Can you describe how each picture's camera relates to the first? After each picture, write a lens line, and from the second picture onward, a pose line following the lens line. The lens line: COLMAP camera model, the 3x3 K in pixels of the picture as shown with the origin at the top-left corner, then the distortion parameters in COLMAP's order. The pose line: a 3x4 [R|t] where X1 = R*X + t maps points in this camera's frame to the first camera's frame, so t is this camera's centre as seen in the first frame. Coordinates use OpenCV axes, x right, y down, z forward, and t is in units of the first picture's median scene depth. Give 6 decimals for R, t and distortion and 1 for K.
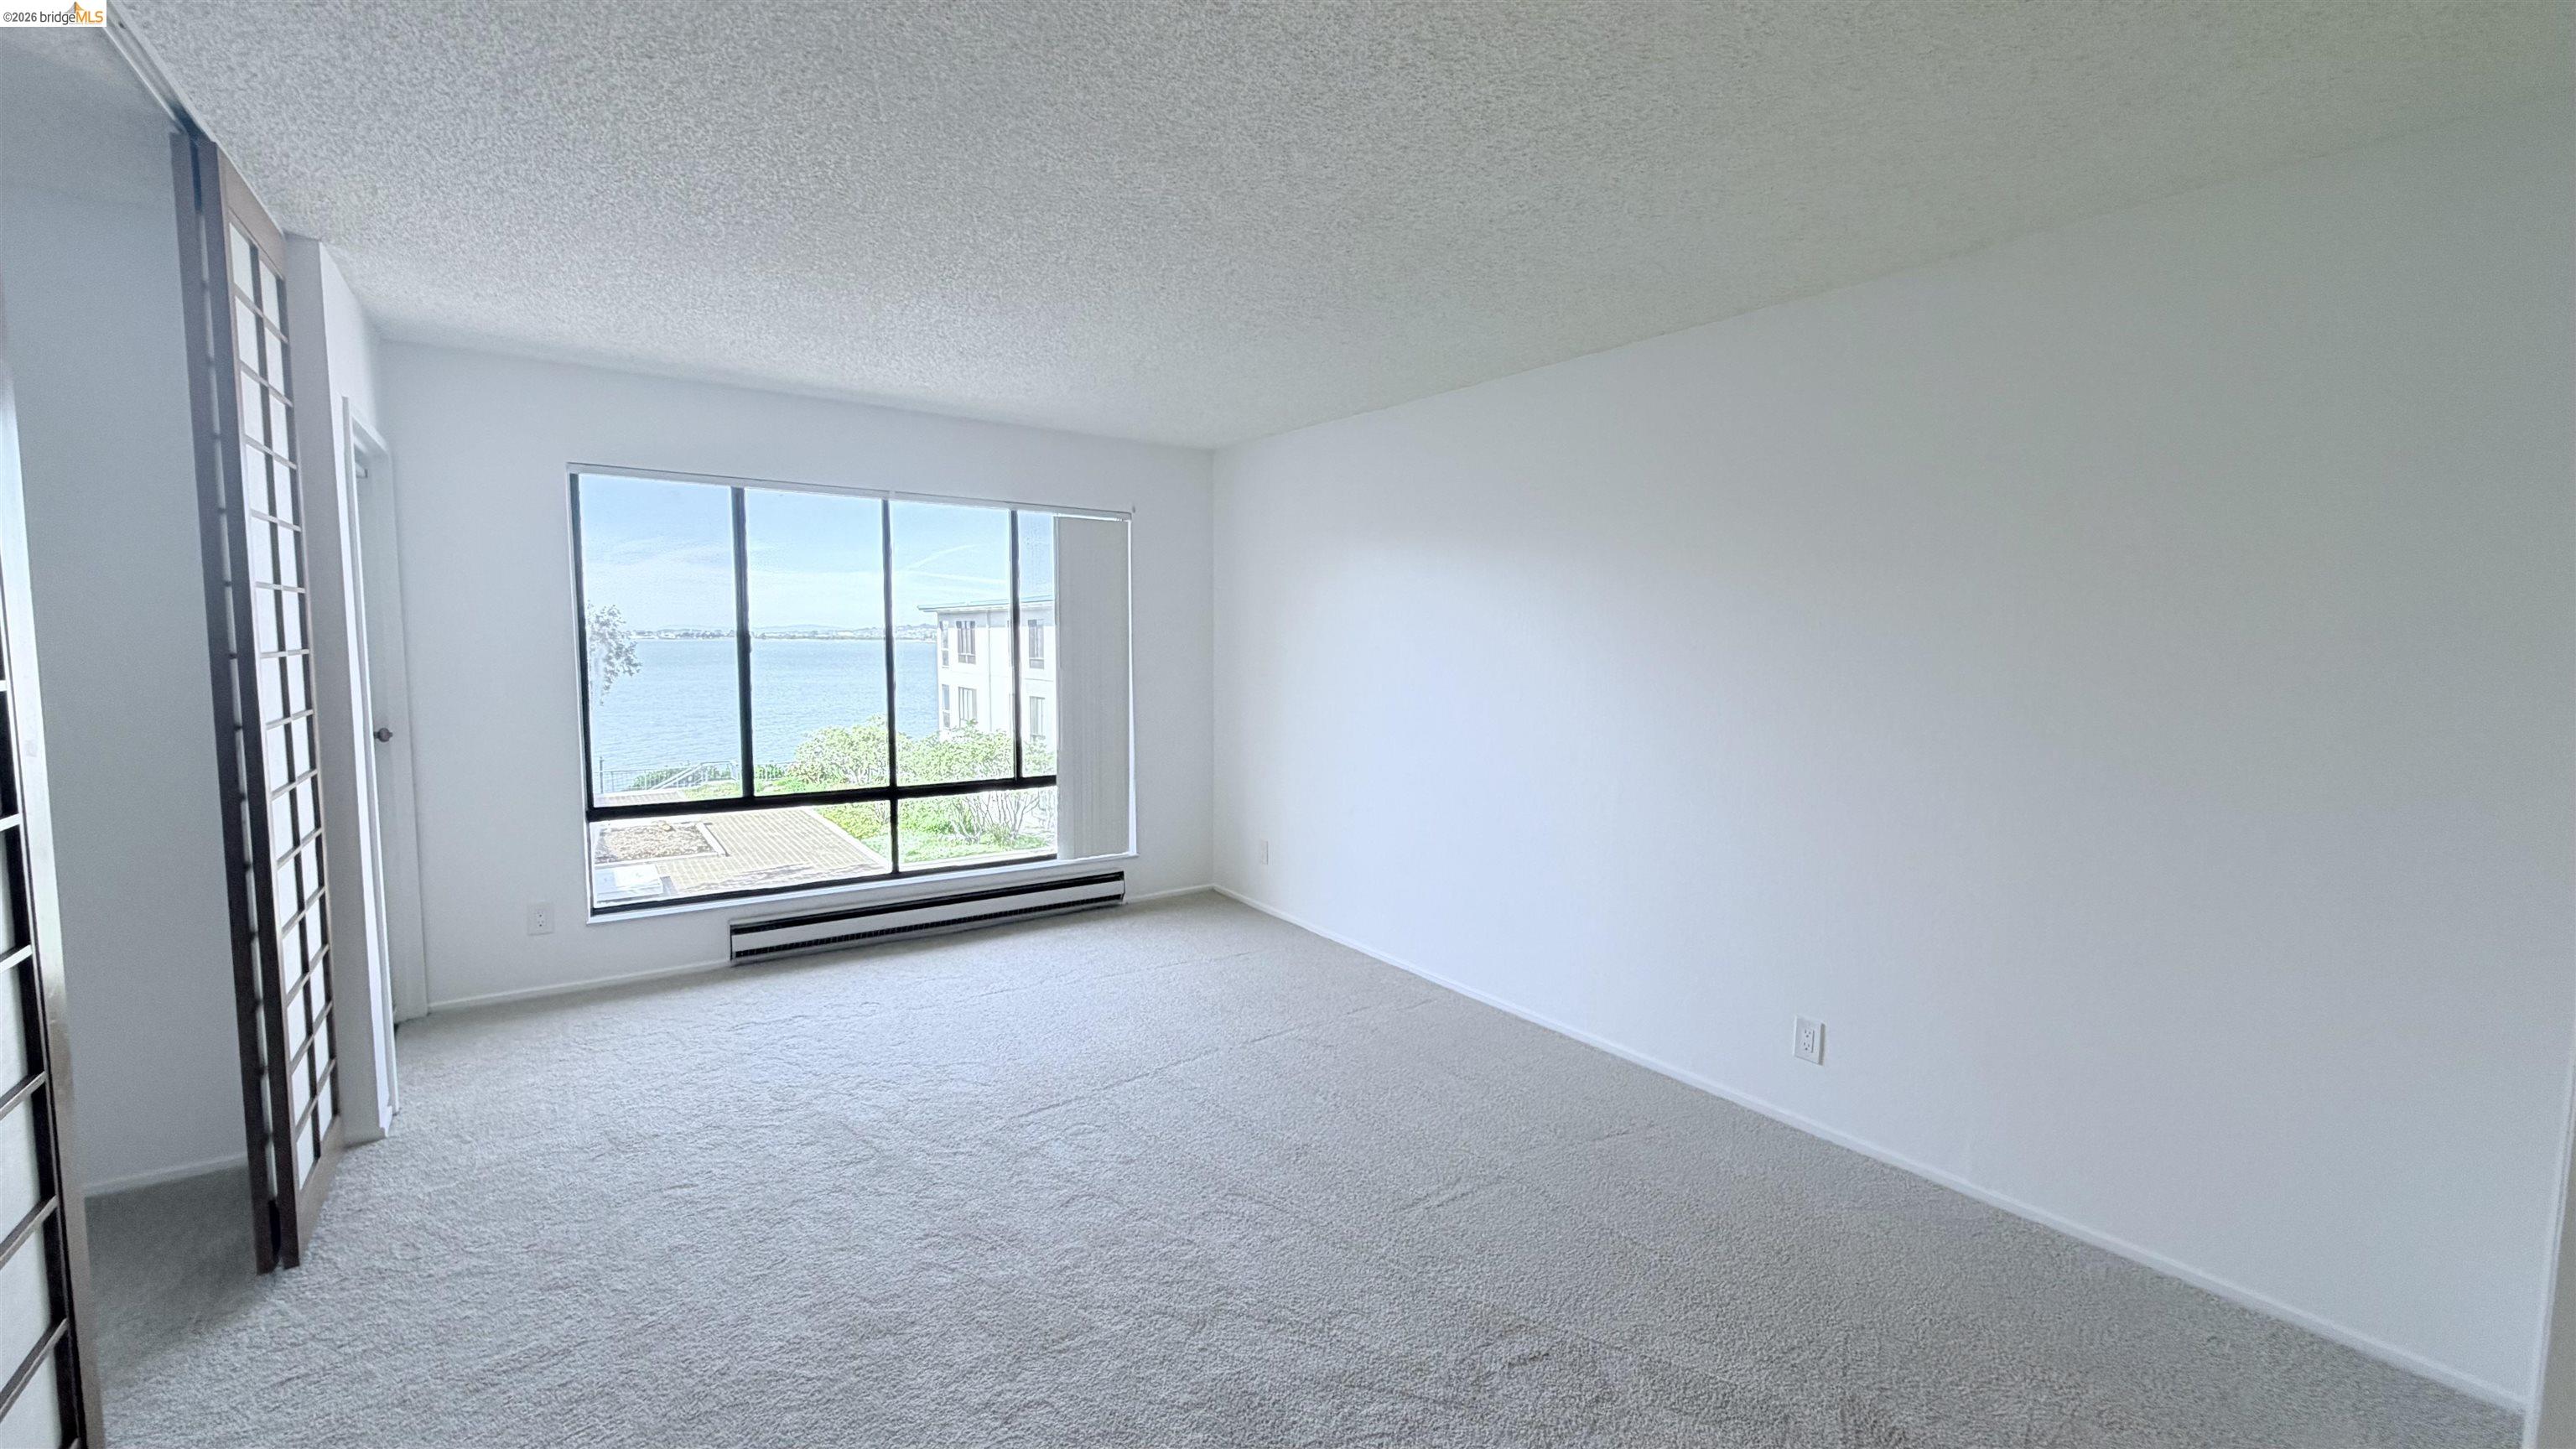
lens RADIAL K [[1024.7, 0, 1284.2], [0, 1024.7, 725.6], [0, 0, 1]] dist [-0.001339, 0.000120]
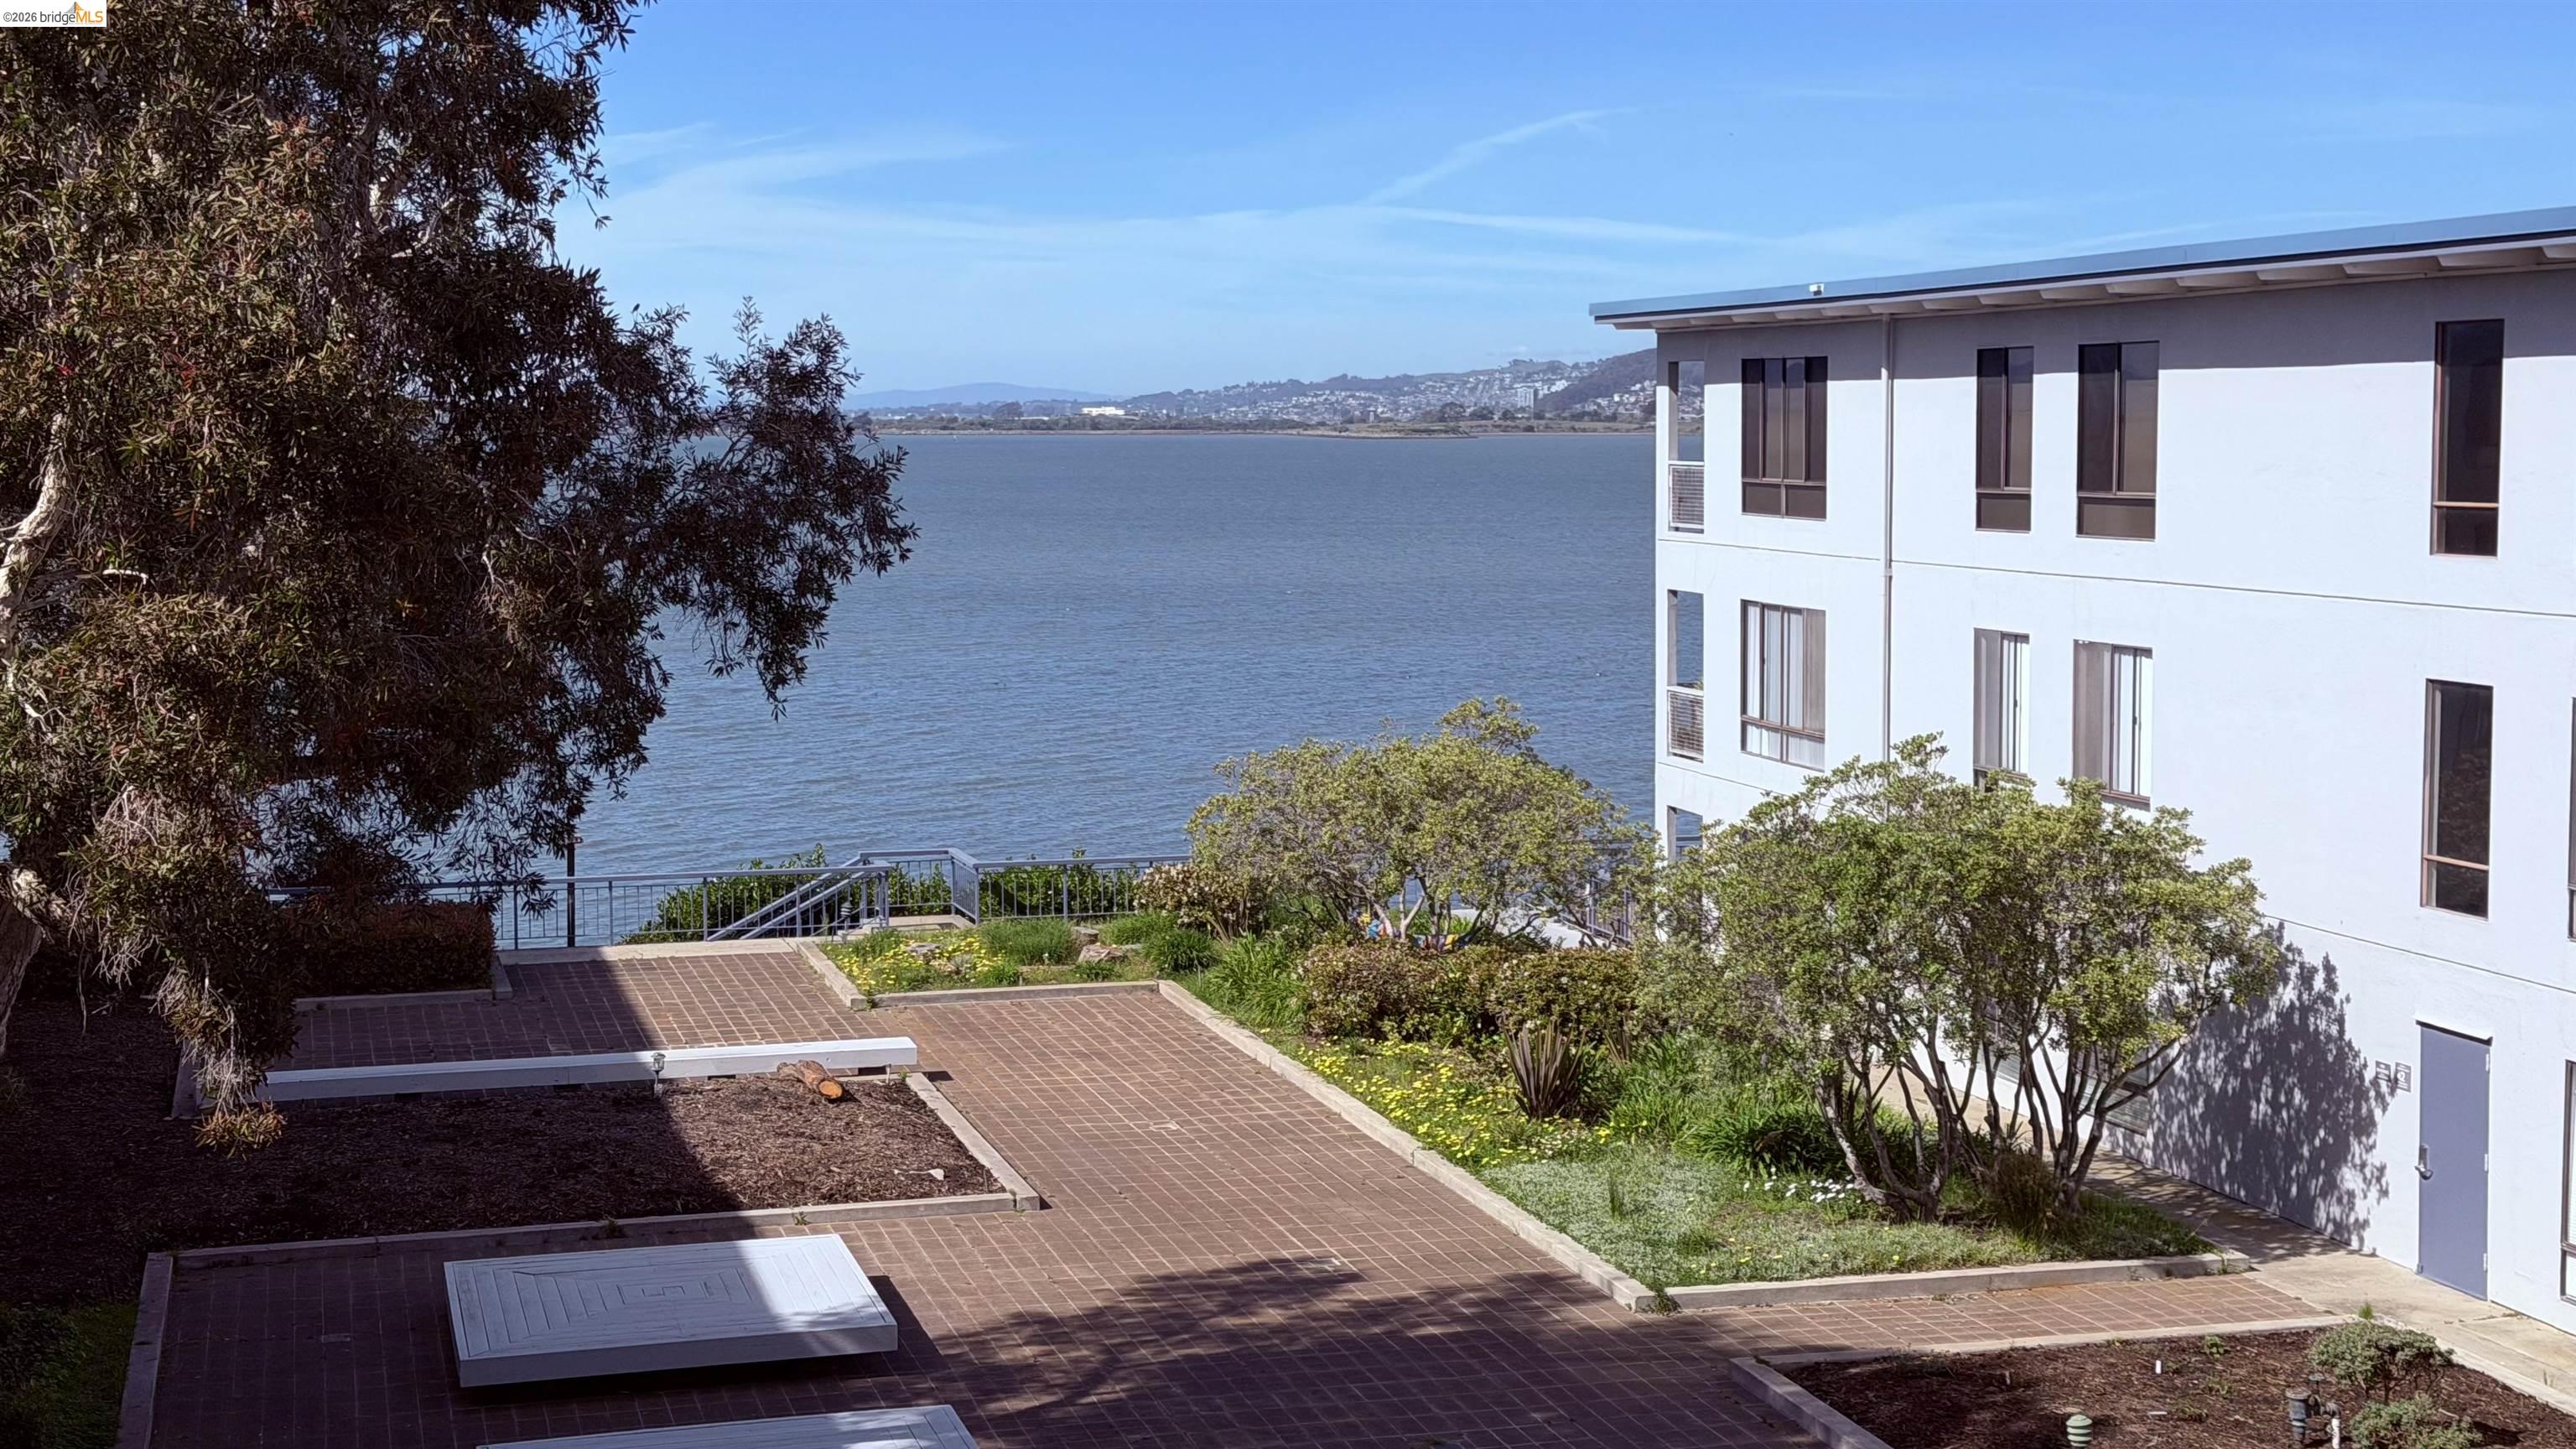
lens RADIAL K [[3579.6, 0, 1292.9], [0, 3579.6, 712.5], [0, 0, 1]] dist [0.117599, 0.000000]
pose [[0.939426, 0.016726, -0.342343, -0.971397], [-0.017937, 0.999839, -0.000370, -0.060009], [0.342282, 0.006488, 0.939575, 0.661204]]
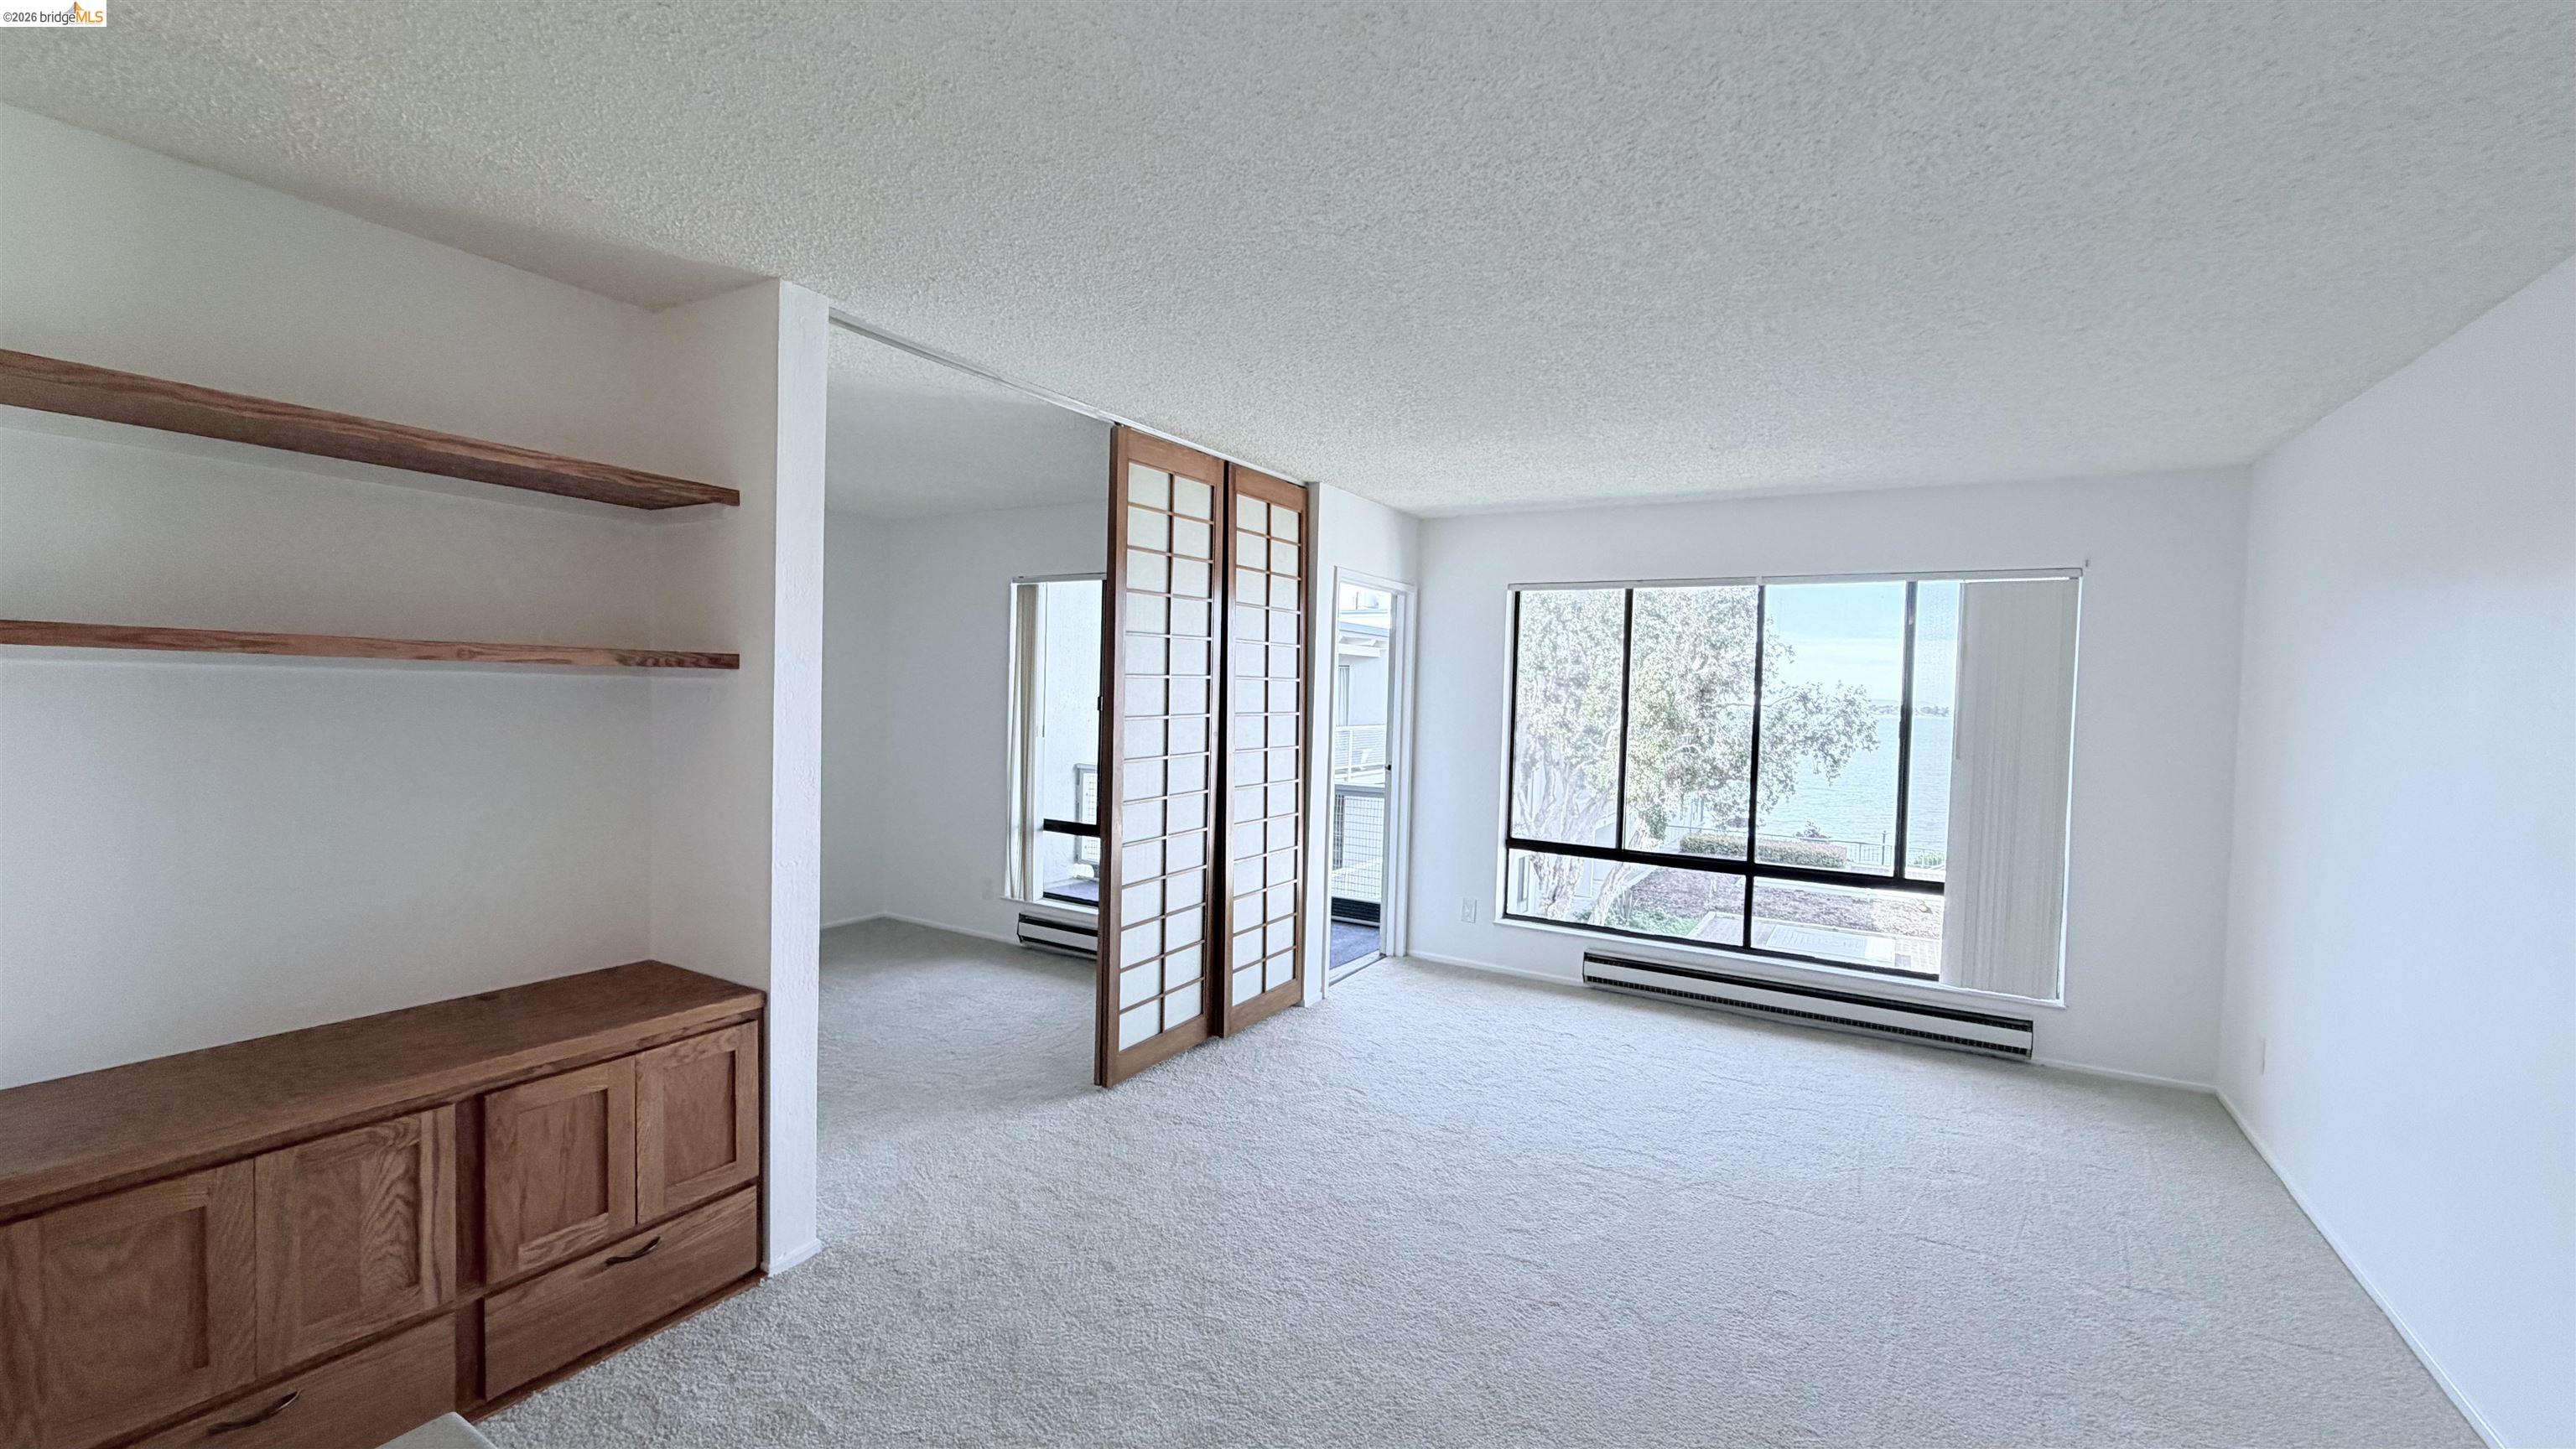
lens RADIAL K [[1024.7, 0, 1283.0], [0, 1024.7, 727.6], [0, 0, 1]] dist [-0.001339, 0.000120]
pose [[0.398432, 0.034986, -0.916530, 0.374803], [-0.103002, 0.994658, -0.006808, -0.020218], [0.911396, 0.097117, 0.399907, 0.157692]]
